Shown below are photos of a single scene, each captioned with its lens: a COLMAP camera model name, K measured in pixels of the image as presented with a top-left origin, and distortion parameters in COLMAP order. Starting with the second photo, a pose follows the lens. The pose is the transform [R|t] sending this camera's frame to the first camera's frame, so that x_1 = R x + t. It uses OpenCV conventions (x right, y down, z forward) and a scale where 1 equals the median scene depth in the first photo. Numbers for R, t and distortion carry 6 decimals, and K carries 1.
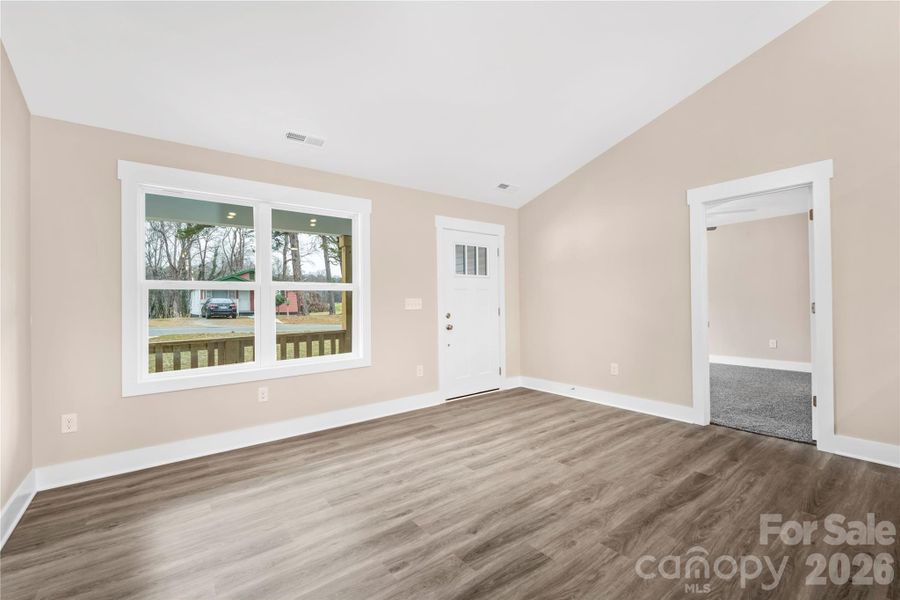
lens RADIAL K [[389.7, 0, 448.9], [0, 389.7, 298.4], [0, 0, 1]] dist [0.000819, -0.000075]
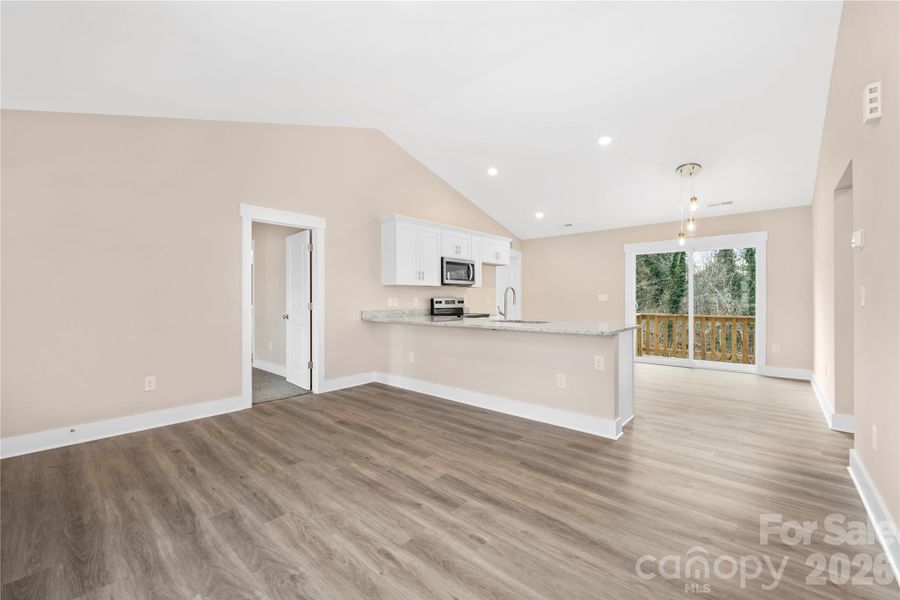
lens RADIAL K [[368.1, 0, 450.0], [0, 368.1, 300.0], [0, 0, 1]] dist [0.000687, -0.007383]
pose [[-0.185227, 0.013171, 0.982607, -0.768899], [-0.001688, 0.999904, -0.013721, 0.022101], [-0.982694, -0.004200, -0.185188, 0.858700]]
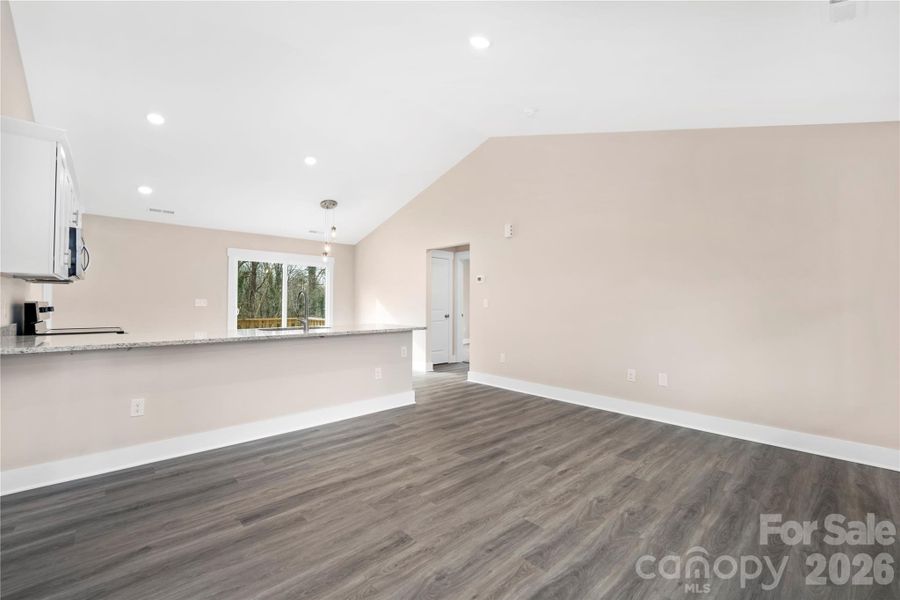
lens RADIAL K [[368.1, 0, 450.0], [0, 368.1, 300.0], [0, 0, 1]] dist [0.000687, -0.007383]
pose [[-0.995875, 0.011968, -0.089948, 0.293508], [0.013526, 0.999768, -0.016735, 0.010818], [0.089727, -0.017883, -0.995806, 1.825951]]
